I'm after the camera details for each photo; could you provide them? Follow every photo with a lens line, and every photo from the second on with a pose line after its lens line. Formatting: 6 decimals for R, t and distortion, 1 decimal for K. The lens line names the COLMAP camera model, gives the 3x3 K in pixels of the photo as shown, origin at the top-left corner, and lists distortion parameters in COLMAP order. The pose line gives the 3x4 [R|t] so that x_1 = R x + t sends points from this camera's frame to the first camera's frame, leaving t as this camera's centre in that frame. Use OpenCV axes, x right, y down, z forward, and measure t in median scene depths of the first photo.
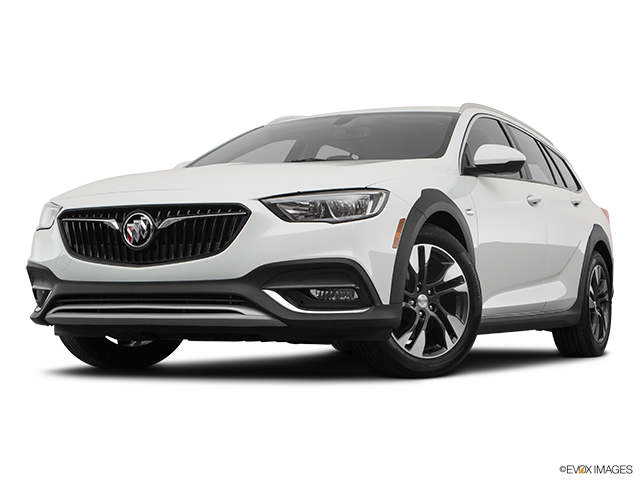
lens RADIAL K [[1191.6, 0, 320.0], [0, 1191.6, 240.0], [0, 0, 1]] dist [-0.004559, 0.030975]
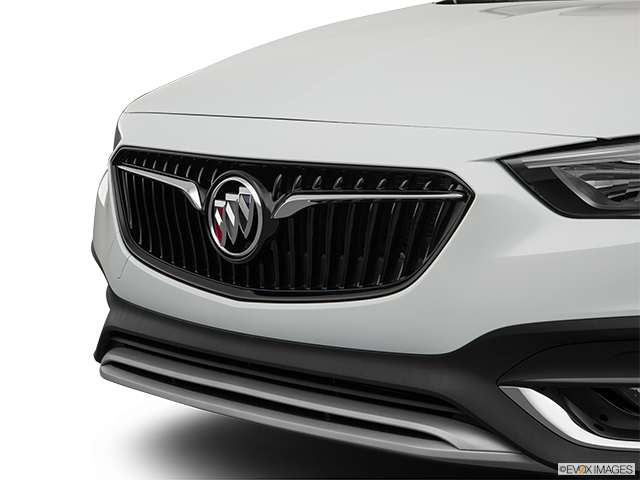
lens RADIAL K [[1668.4, 0, 320.0], [0, 1668.4, 240.0], [0, 0, 1]] dist [0.374329, 0.151033]
pose [[0.938165, 0.037754, -0.344124, 0.083087], [0.022388, 0.985338, 0.169136, -0.098356], [0.345465, -0.166382, 0.923565, 0.428033]]
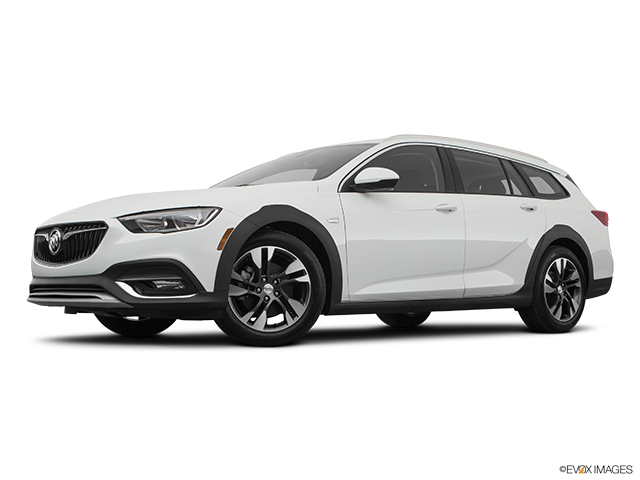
lens RADIAL K [[866.0, 0, 320.0], [0, 866.0, 240.0], [0, 0, 1]] dist [0.018831, 0.004512]
pose [[0.929988, -0.021268, -0.366973, 0.519567], [0.021192, 0.999766, -0.004236, 0.001765], [0.366977, -0.003837, 0.930222, 0.122894]]
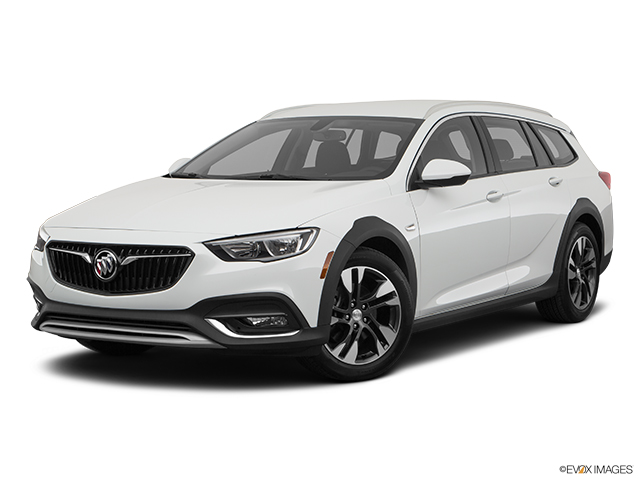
lens RADIAL K [[1270.6, 0, 320.0], [0, 1270.6, 240.0], [0, 0, 1]] dist [0.039307, 0.138851]
pose [[0.994721, 0.003310, -0.102562, 0.184903], [0.008643, 0.993225, 0.115884, -0.172463], [0.102250, -0.116159, 0.987953, -0.228486]]
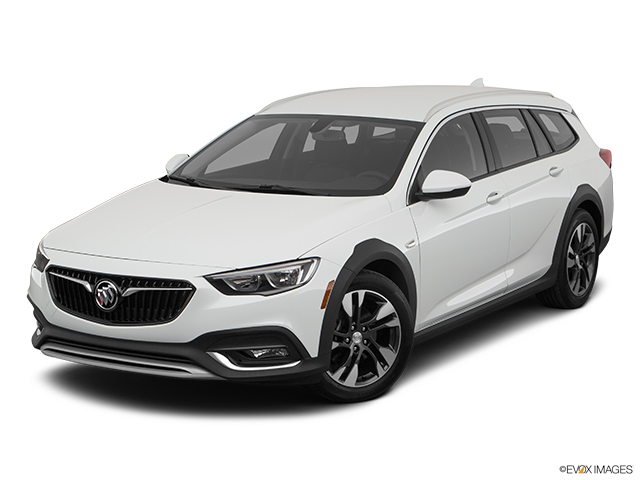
lens RADIAL K [[1270.6, 0, 320.0], [0, 1270.6, 240.0], [0, 0, 1]] dist [0.039307, 0.138851]
pose [[0.995012, 0.011876, -0.099042, 0.179580], [0.008209, 0.979771, 0.199953, -0.304259], [0.099413, -0.199768, 0.974787, -0.206085]]
